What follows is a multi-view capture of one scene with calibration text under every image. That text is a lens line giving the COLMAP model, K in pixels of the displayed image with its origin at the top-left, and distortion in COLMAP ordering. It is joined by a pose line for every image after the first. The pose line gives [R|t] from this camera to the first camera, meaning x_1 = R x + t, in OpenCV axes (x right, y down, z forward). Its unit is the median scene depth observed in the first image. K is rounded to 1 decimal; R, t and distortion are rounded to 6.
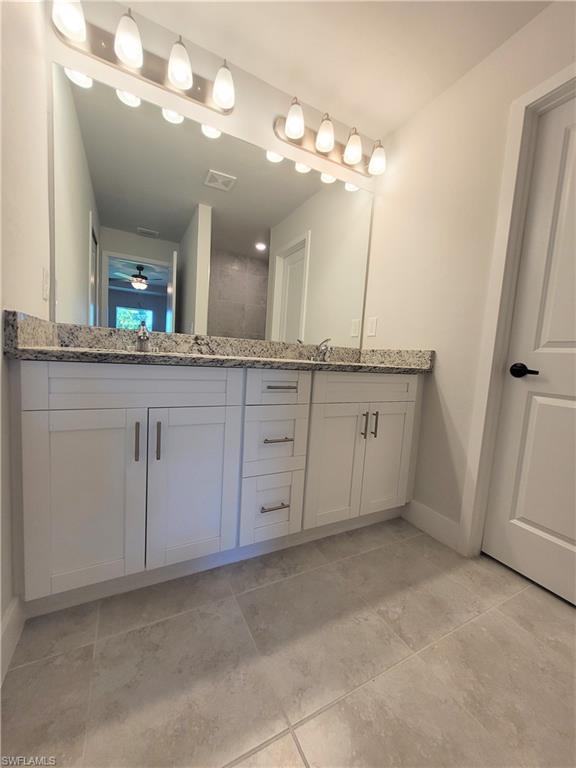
lens RADIAL K [[302.2, 0, 299.1], [0, 302.2, 380.5], [0, 0, 1]] dist [0.014923, -0.000112]
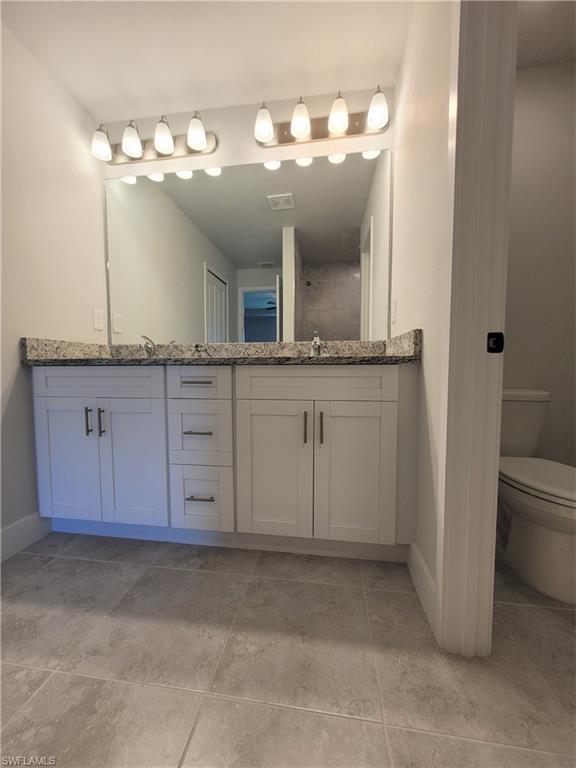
lens RADIAL K [[300.7, 0, 282.4], [0, 300.7, 382.0], [0, 0, 1]] dist [-0.001191, -0.000389]
pose [[0.802812, -0.031147, -0.595418, 0.723282], [0.005500, 0.998979, -0.044843, 0.062895], [0.596207, 0.032726, 0.802164, 0.312132]]
